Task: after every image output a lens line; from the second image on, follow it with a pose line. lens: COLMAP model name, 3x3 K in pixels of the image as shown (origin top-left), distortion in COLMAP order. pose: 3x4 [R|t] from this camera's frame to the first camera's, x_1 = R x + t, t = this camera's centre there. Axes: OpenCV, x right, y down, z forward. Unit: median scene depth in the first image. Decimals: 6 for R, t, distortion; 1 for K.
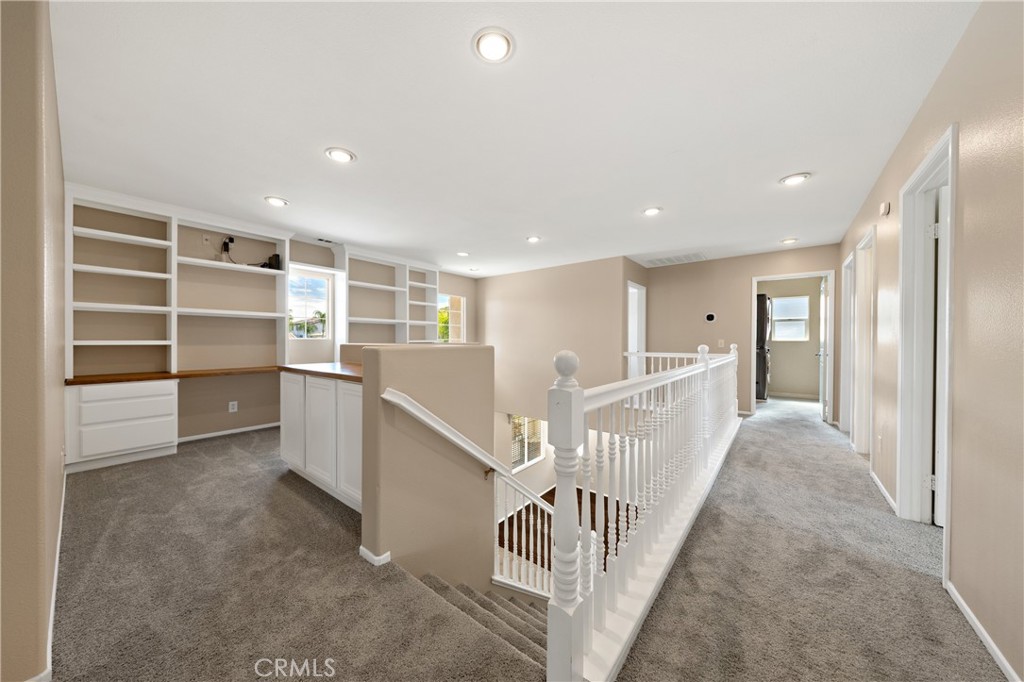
lens RADIAL K [[343.3, 0, 512.9], [0, 343.3, 341.6], [0, 0, 1]] dist [0.000230, 0.000016]
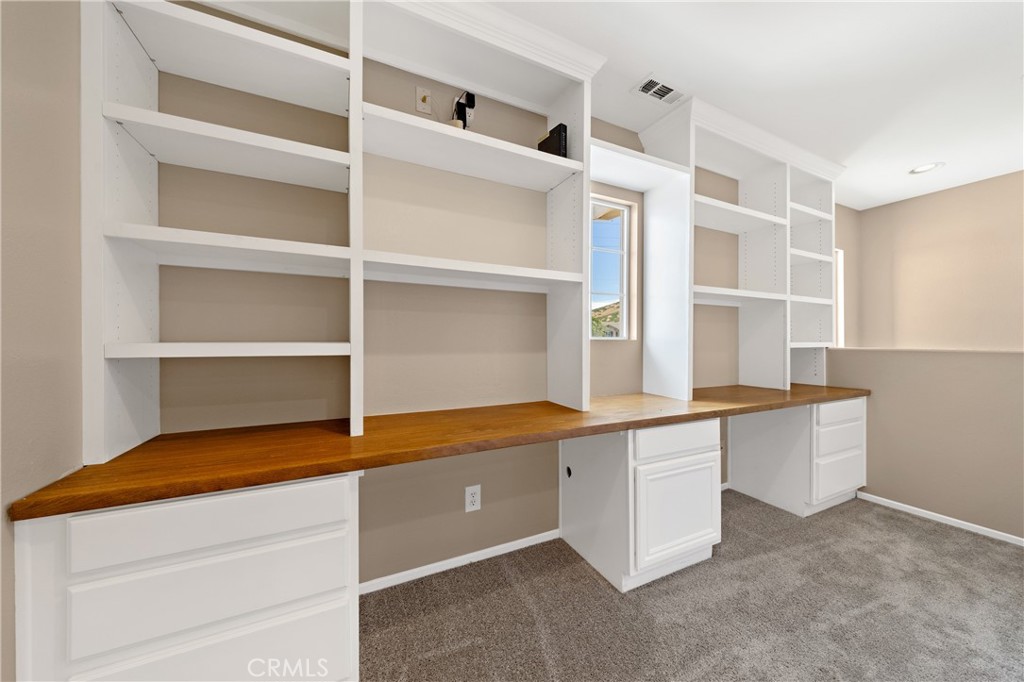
lens RADIAL K [[343.3, 0, 510.4], [0, 343.3, 343.4], [0, 0, 1]] dist [0.000230, 0.000016]
pose [[0.896481, -0.004435, -0.443059, -0.590277], [0.003478, 0.999990, -0.002973, -0.001505], [0.443068, 0.001124, 0.896487, 0.645589]]
